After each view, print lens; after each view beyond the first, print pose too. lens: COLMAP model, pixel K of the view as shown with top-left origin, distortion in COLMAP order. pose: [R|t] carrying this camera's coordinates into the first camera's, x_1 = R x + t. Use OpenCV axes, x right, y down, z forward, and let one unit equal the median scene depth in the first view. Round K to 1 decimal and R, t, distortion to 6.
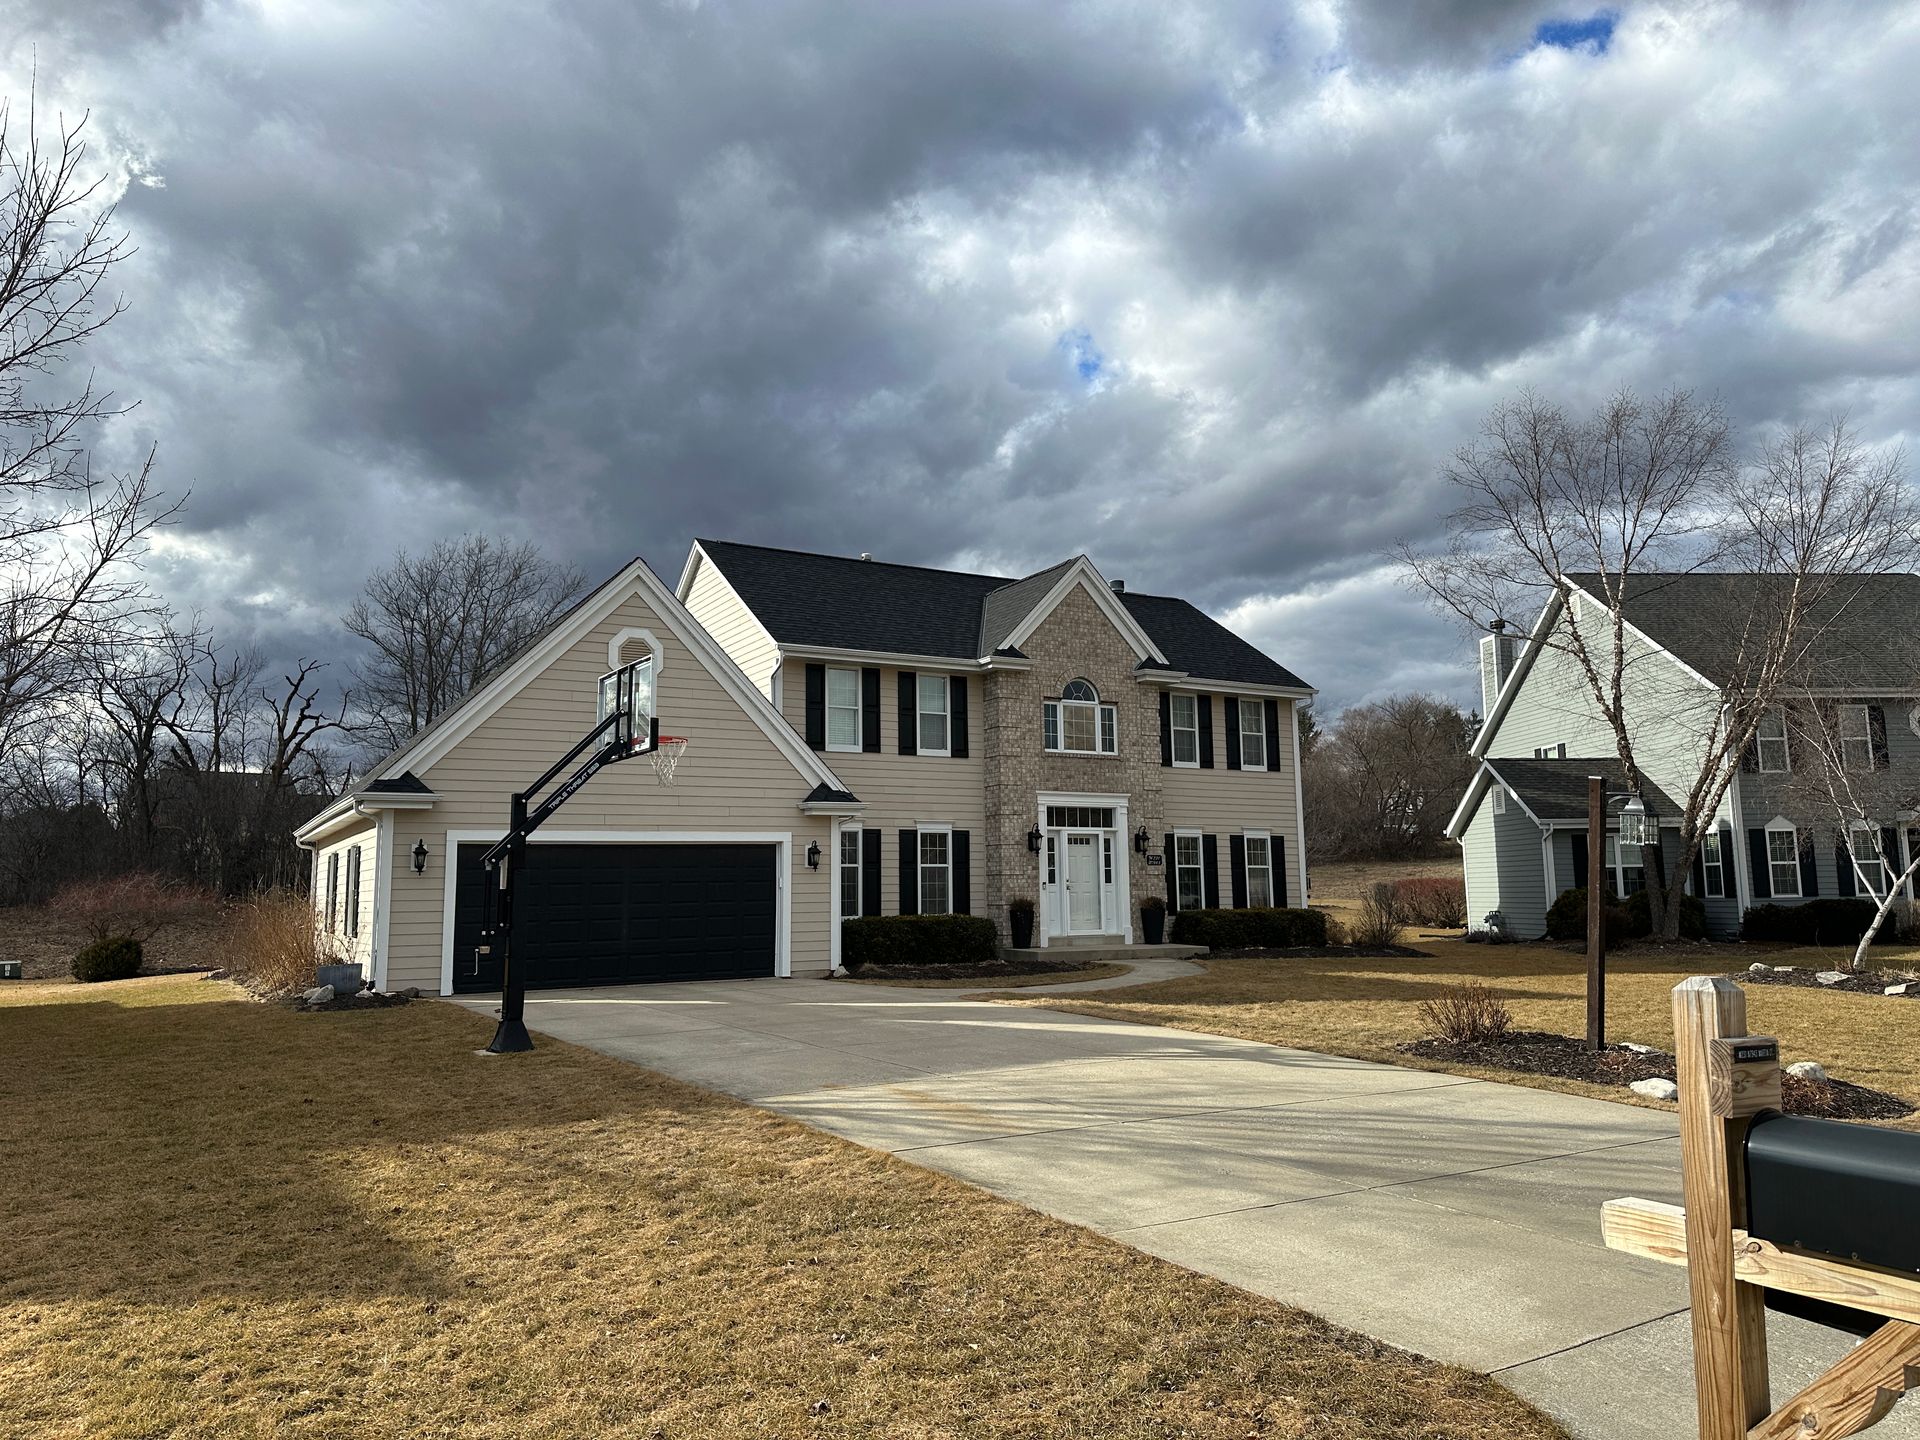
lens RADIAL K [[1270.4, 0, 960.0], [0, 1270.4, 720.0], [0, 0, 1]] dist [0.105817, -0.233309]
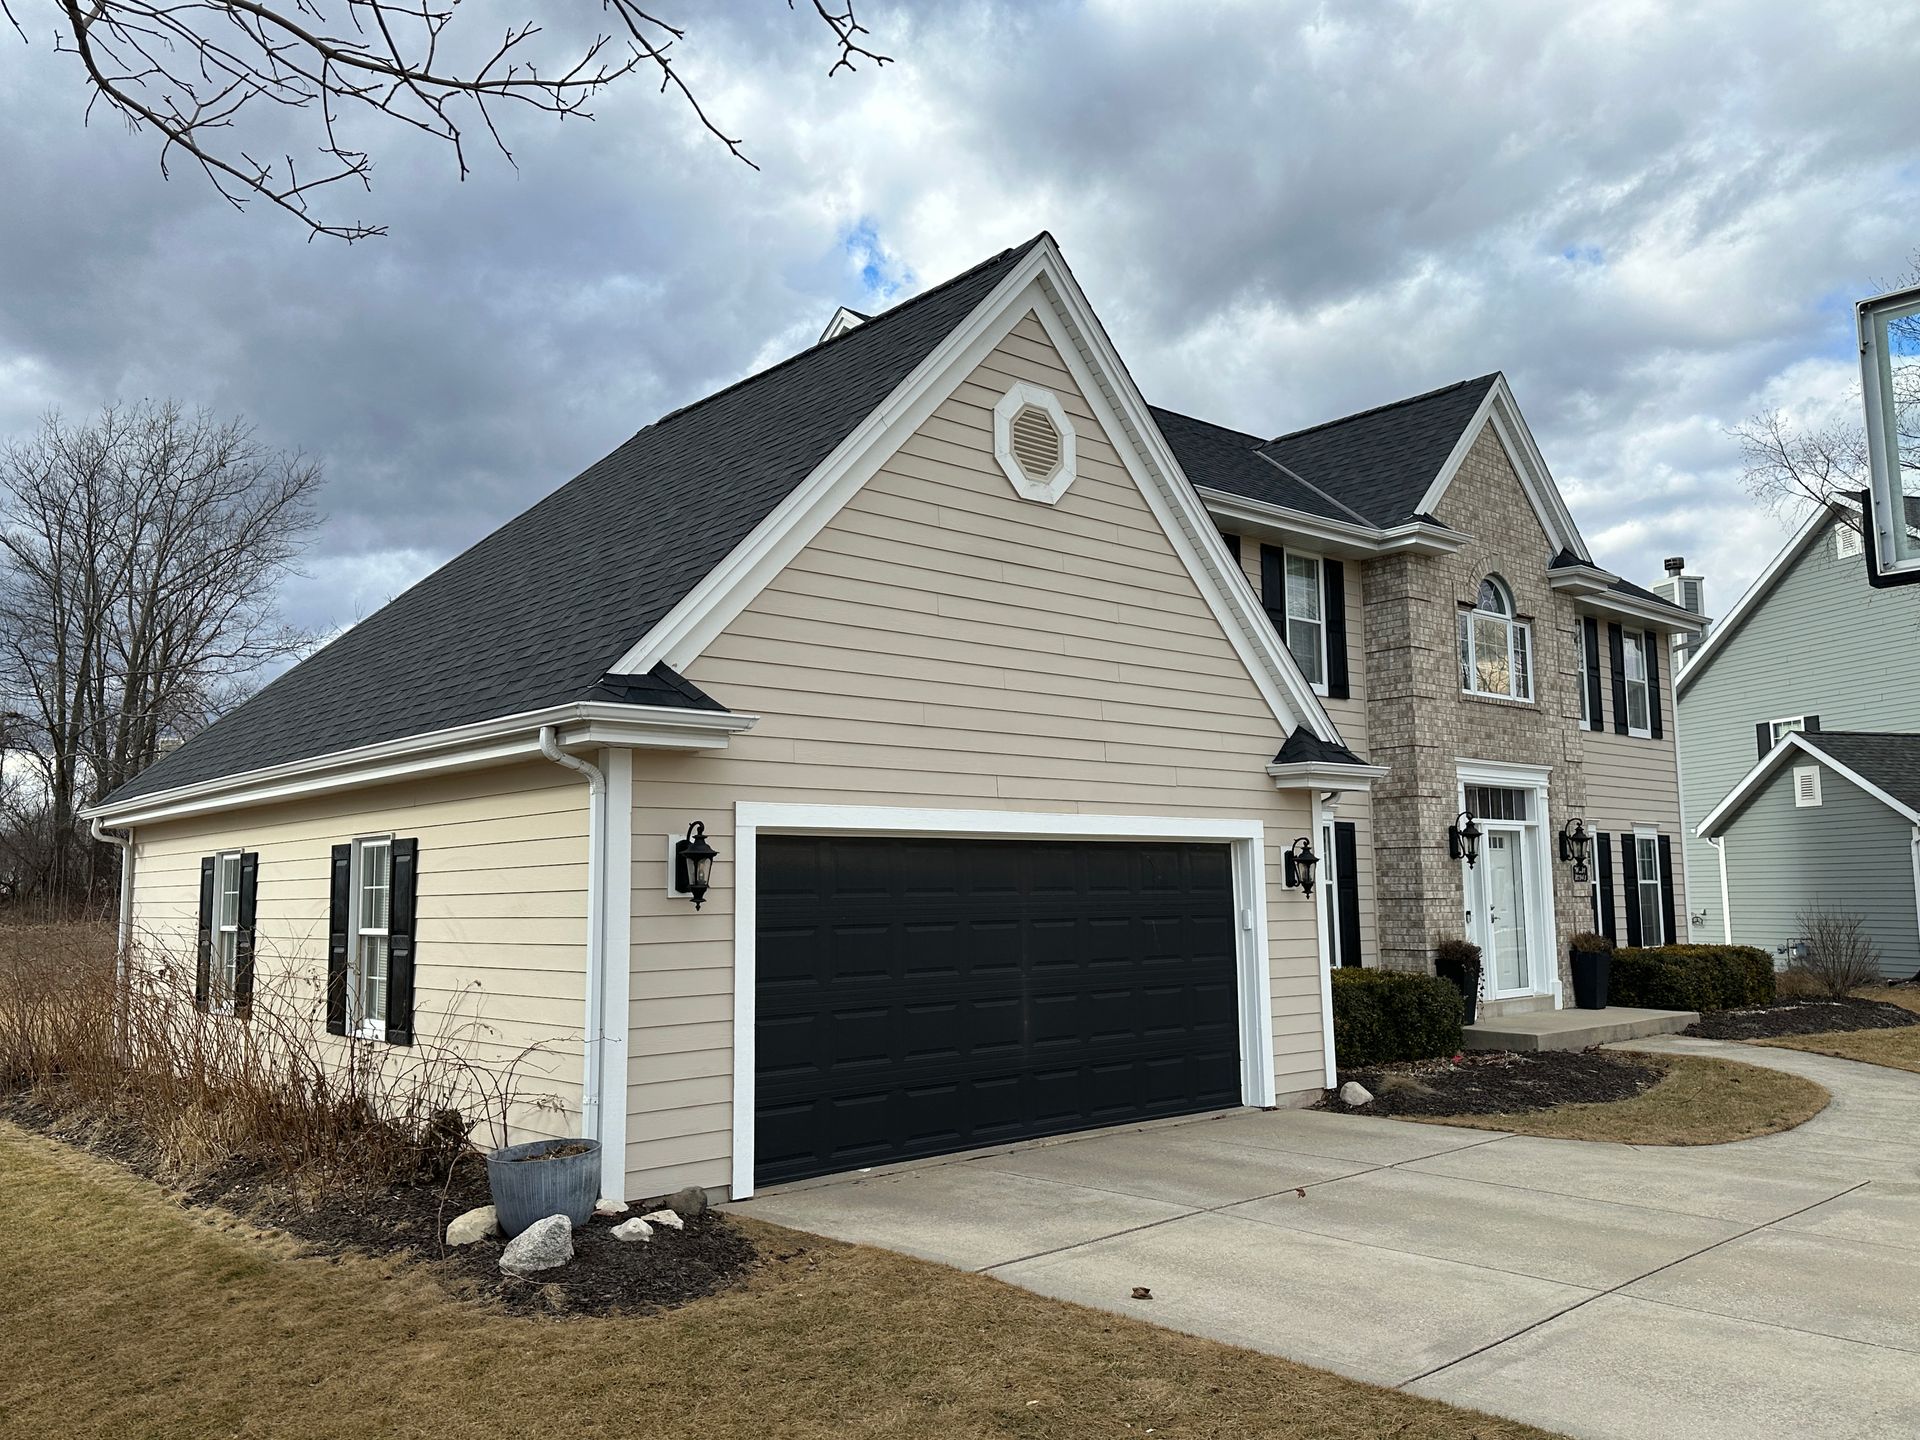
lens RADIAL K [[1497.8, 0, 960.0], [0, 1497.8, 720.0], [0, 0, 1]] dist [0.006553, 0.001530]
pose [[0.979249, 0.024579, 0.201163, -0.294465], [-0.027276, 0.999571, 0.010646, 0.035499], [-0.200815, -0.015912, 0.979500, 0.345043]]
